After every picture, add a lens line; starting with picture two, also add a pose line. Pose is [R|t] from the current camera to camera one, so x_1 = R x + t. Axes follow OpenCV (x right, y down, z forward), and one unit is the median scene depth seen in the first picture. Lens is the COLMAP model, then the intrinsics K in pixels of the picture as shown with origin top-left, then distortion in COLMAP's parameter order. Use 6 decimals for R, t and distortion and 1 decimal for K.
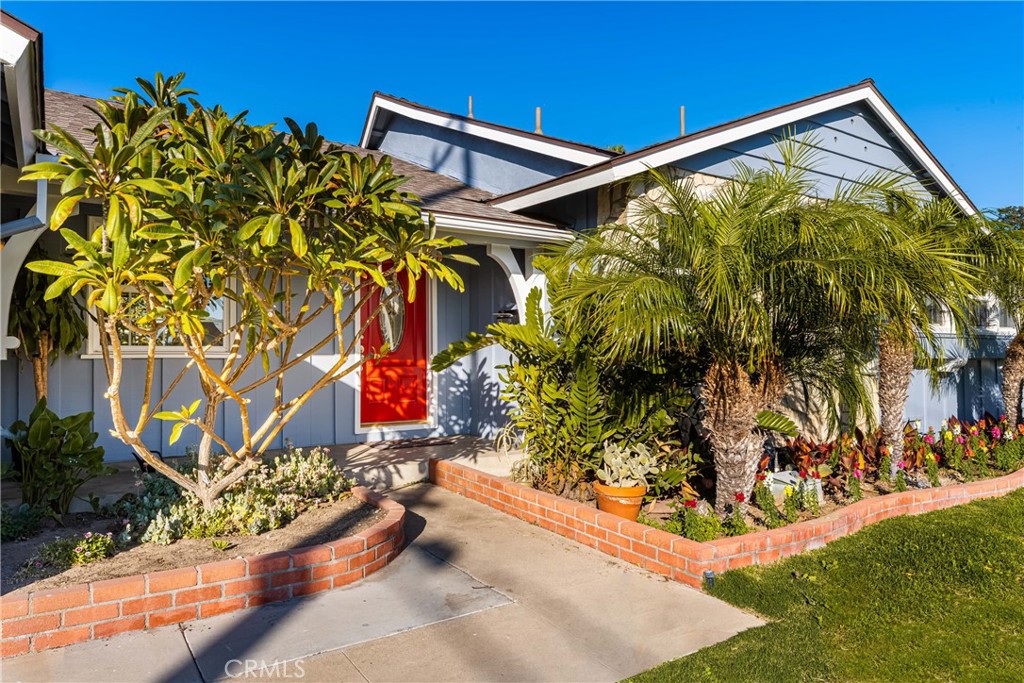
lens RADIAL K [[689.6, 0, 512.0], [0, 689.6, 341.5], [0, 0, 1]] dist [-0.000134, -0.000020]
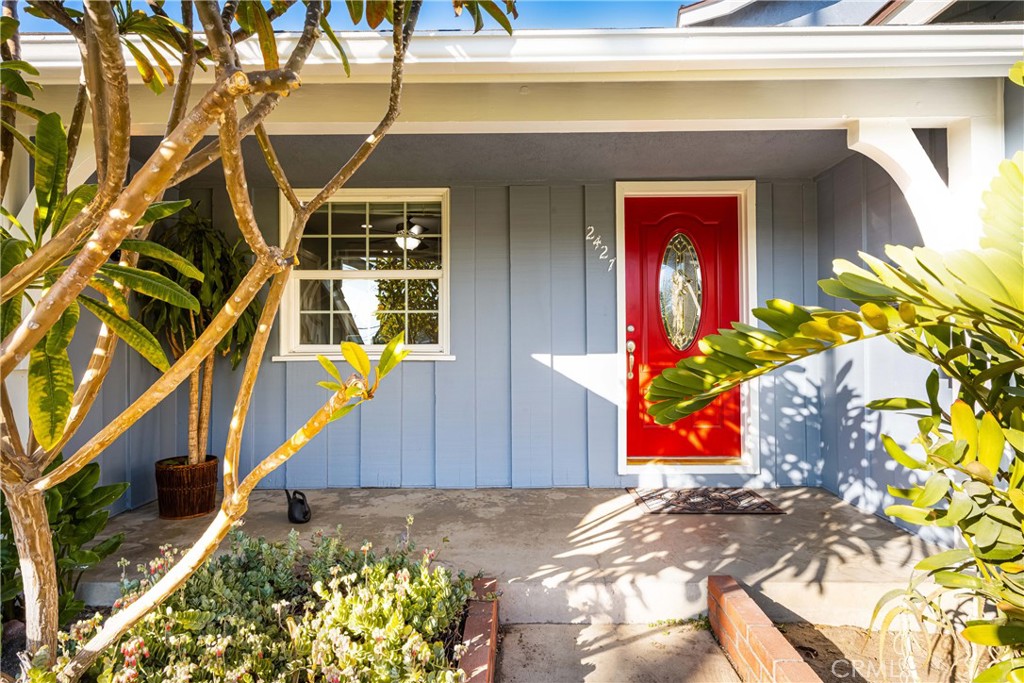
lens RADIAL K [[533.2, 0, 511.1], [0, 533.2, 343.1], [0, 0, 1]] dist [-0.011346, -0.000586]
pose [[0.813065, -0.006517, -0.582137, -0.011937], [0.015438, 0.999827, 0.010370, 0.000882], [0.581968, -0.017419, 0.813025, 0.494218]]
